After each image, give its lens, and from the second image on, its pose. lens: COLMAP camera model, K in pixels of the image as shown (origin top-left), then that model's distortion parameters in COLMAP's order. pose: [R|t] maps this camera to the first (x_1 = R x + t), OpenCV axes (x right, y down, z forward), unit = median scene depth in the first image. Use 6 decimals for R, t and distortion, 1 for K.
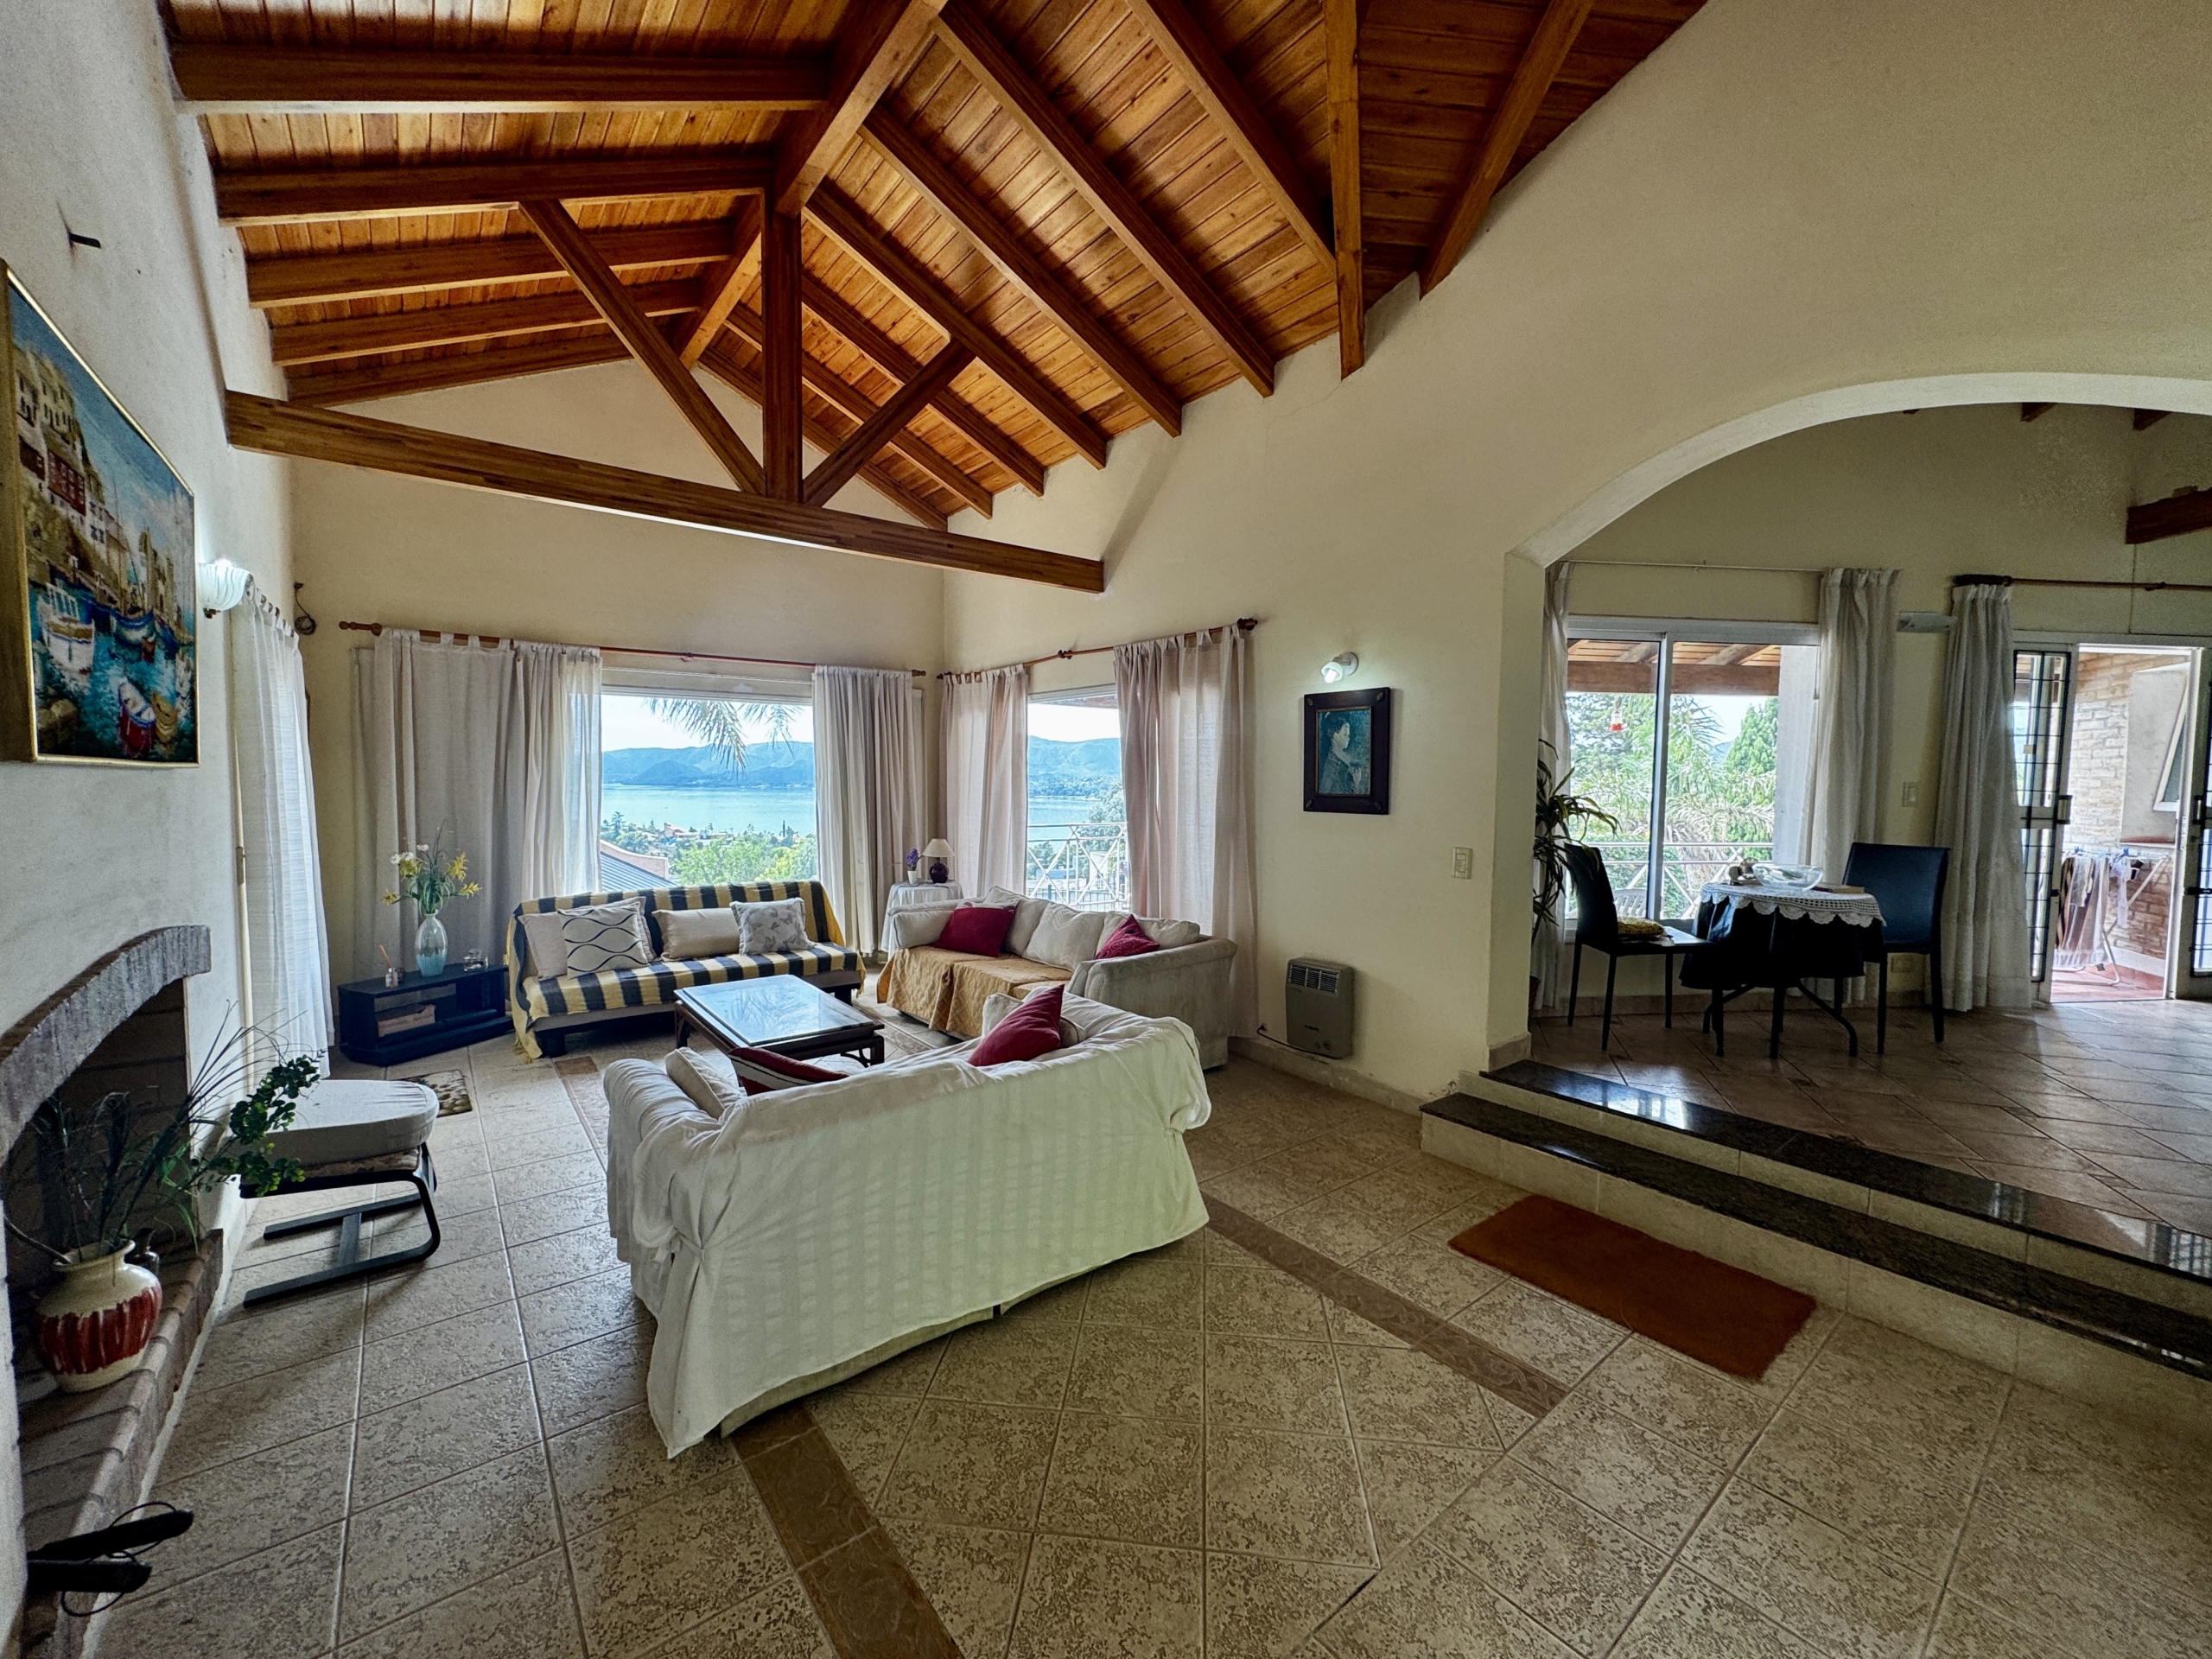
lens RADIAL K [[879.5, 0, 1104.0], [0, 879.5, 827.1], [0, 0, 1]] dist [-0.003214, 0.000732]
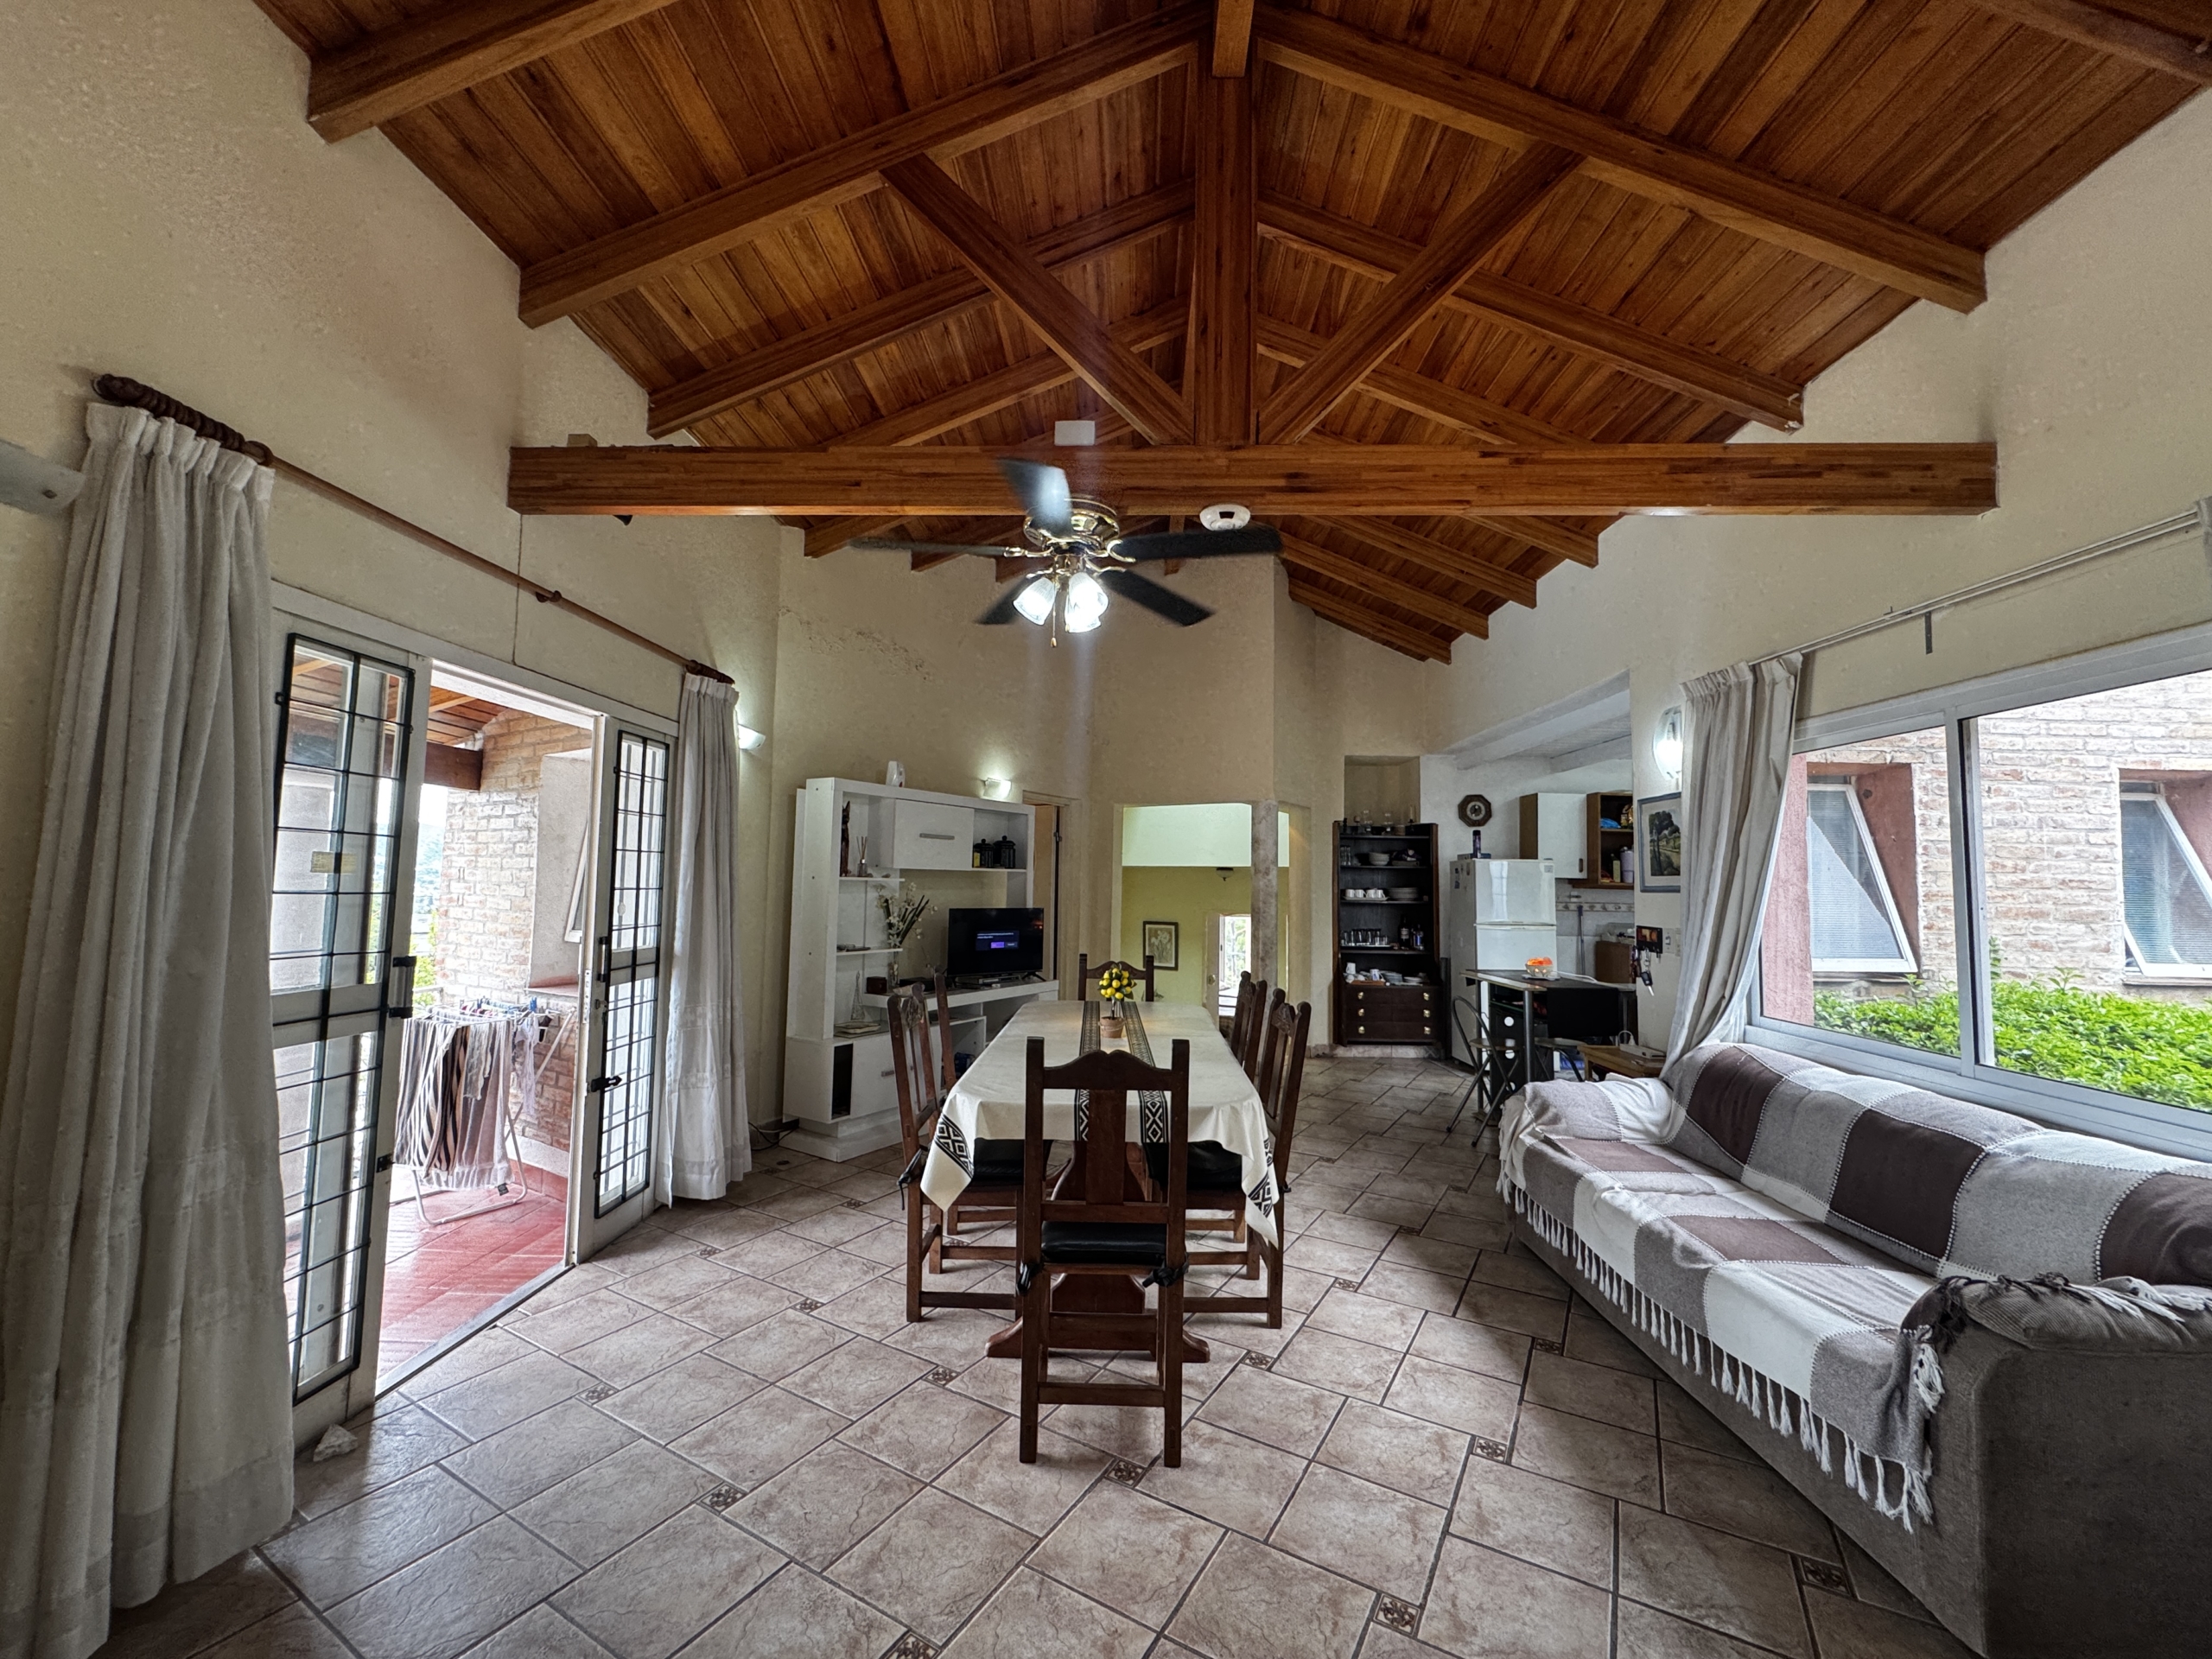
lens RADIAL K [[879.5, 0, 1104.0], [0, 879.5, 827.1], [0, 0, 1]] dist [-0.003214, 0.000732]
pose [[0.169079, 0.059682, 0.983794, 0.651553], [0.041143, 0.996867, -0.067546, -0.057548], [-0.984743, 0.051897, 0.166094, 0.510721]]
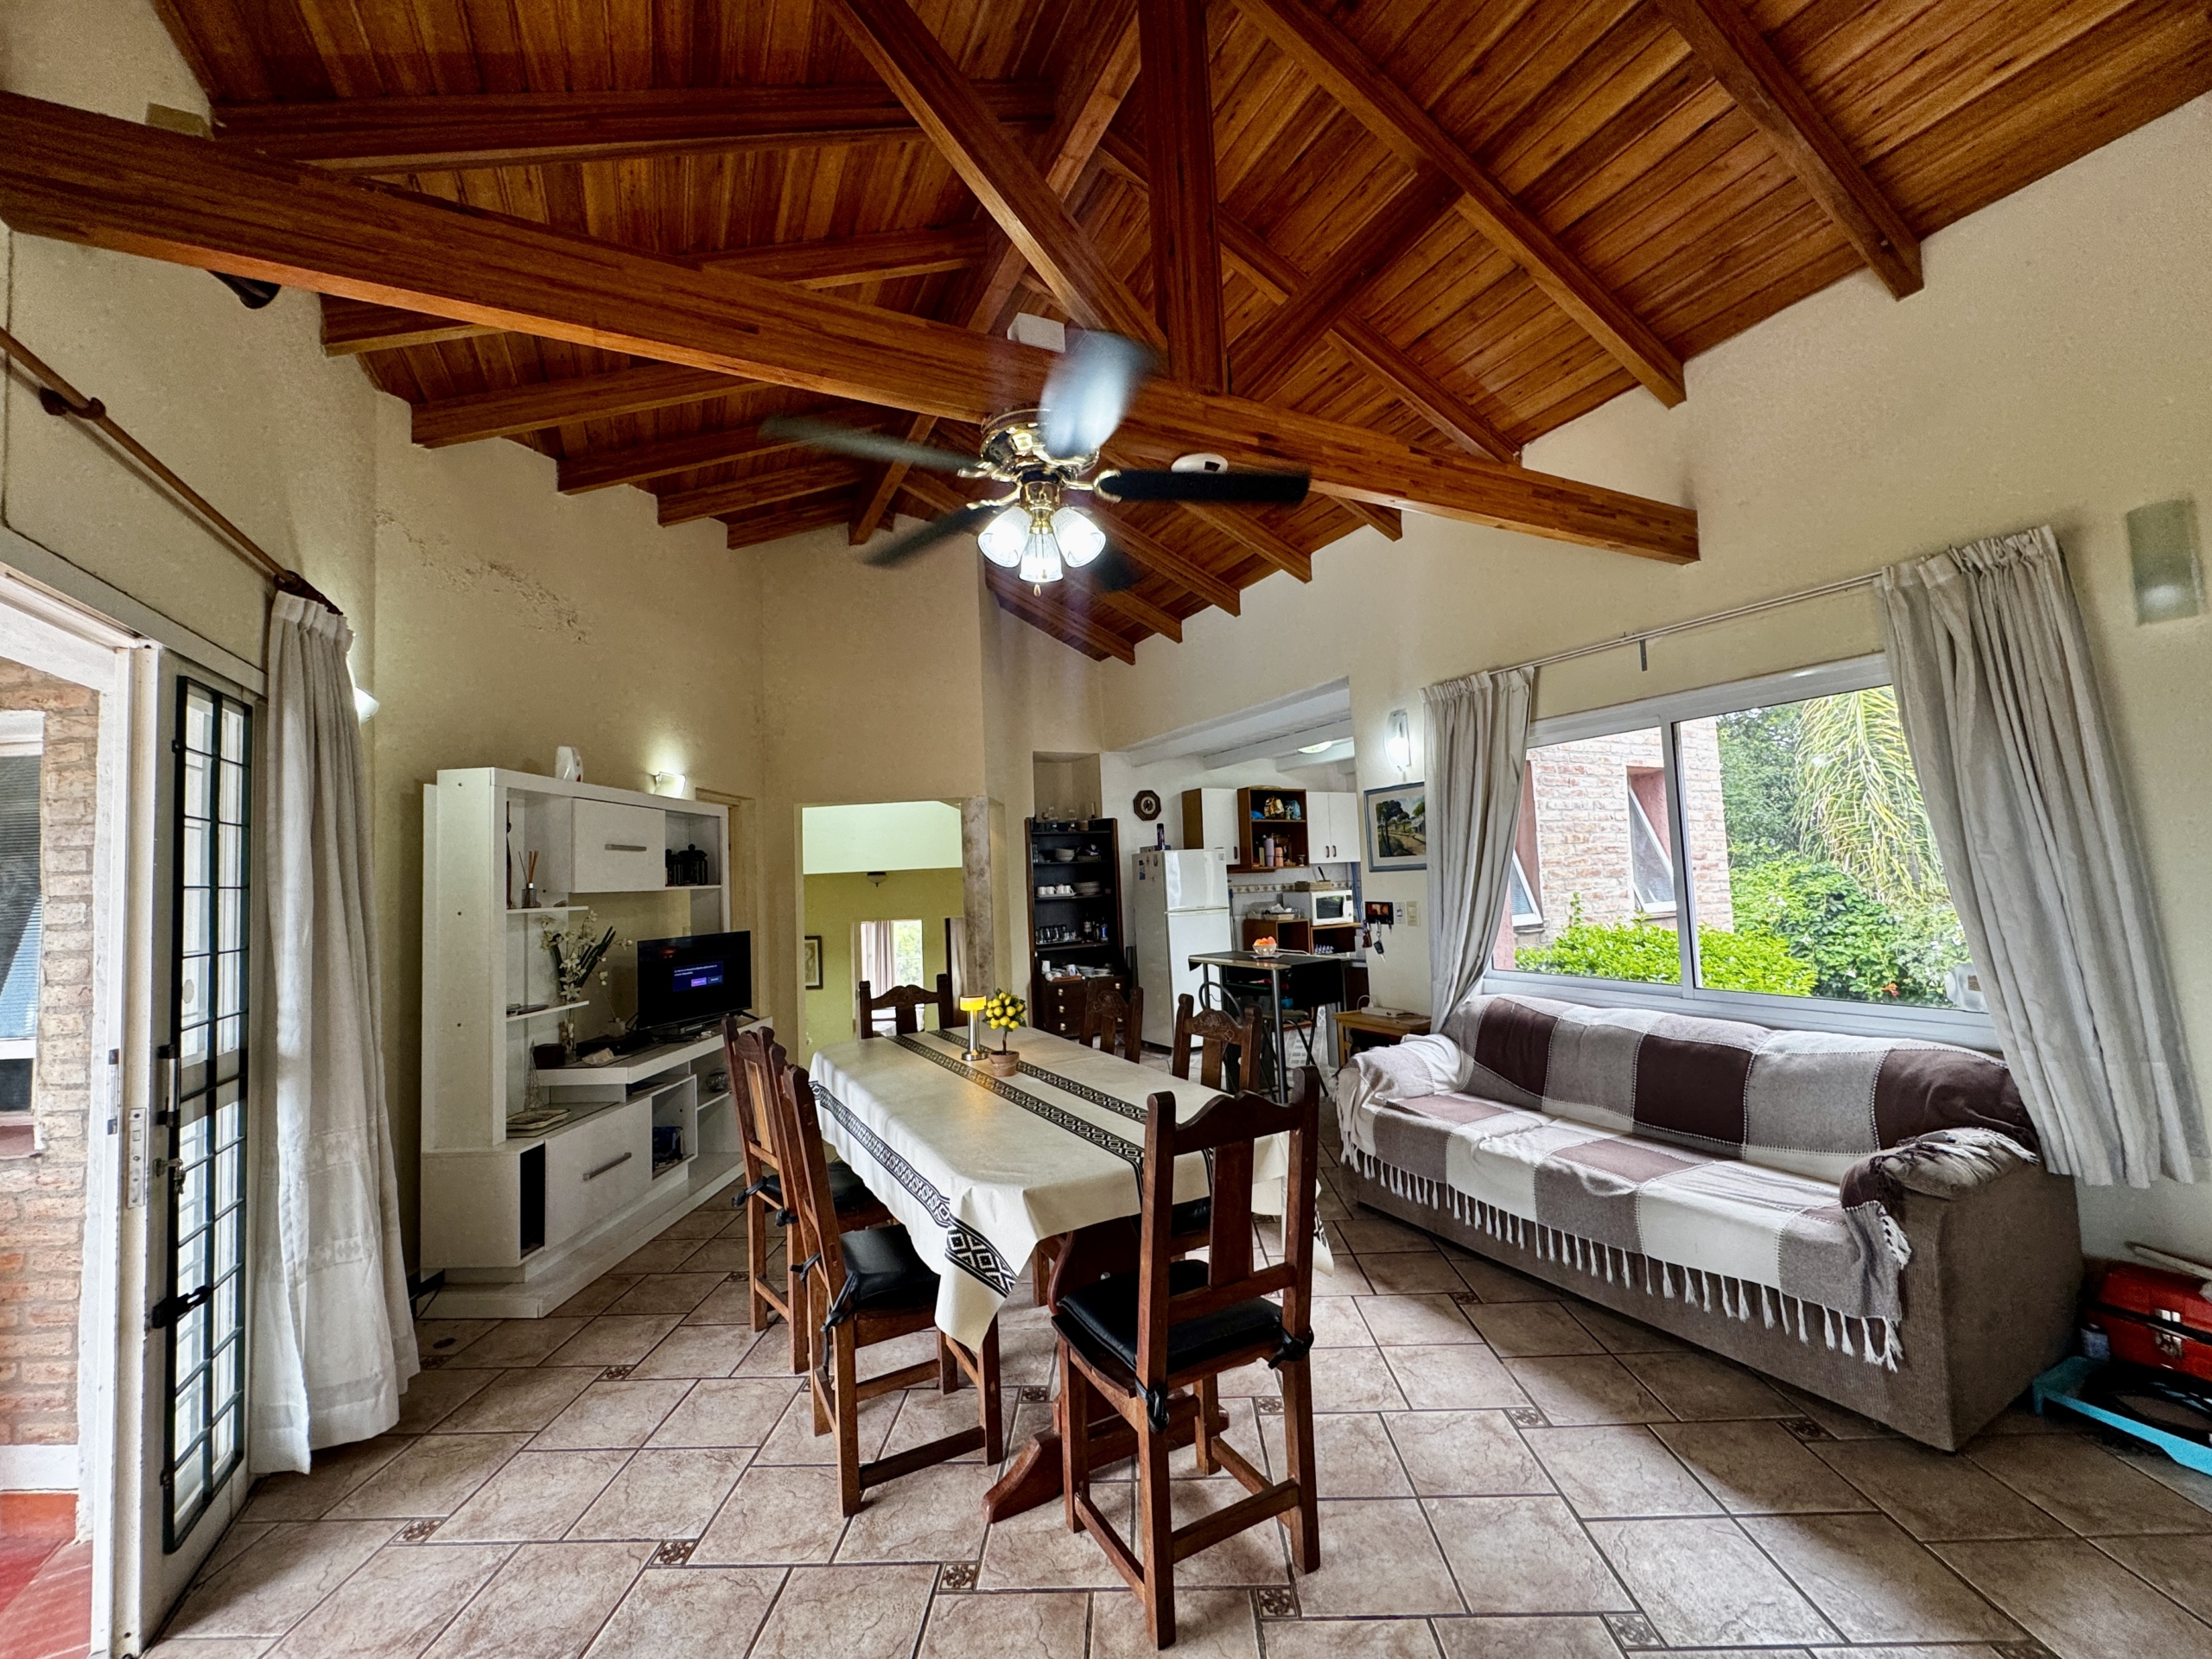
lens RADIAL K [[879.5, 0, 1104.0], [0, 879.5, 827.1], [0, 0, 1]] dist [-0.003214, 0.000732]
pose [[-0.326012, 0.063707, 0.943217, 0.760385], [0.096210, 0.994782, -0.033936, -0.075439], [-0.940457, 0.079683, -0.330440, 0.735607]]
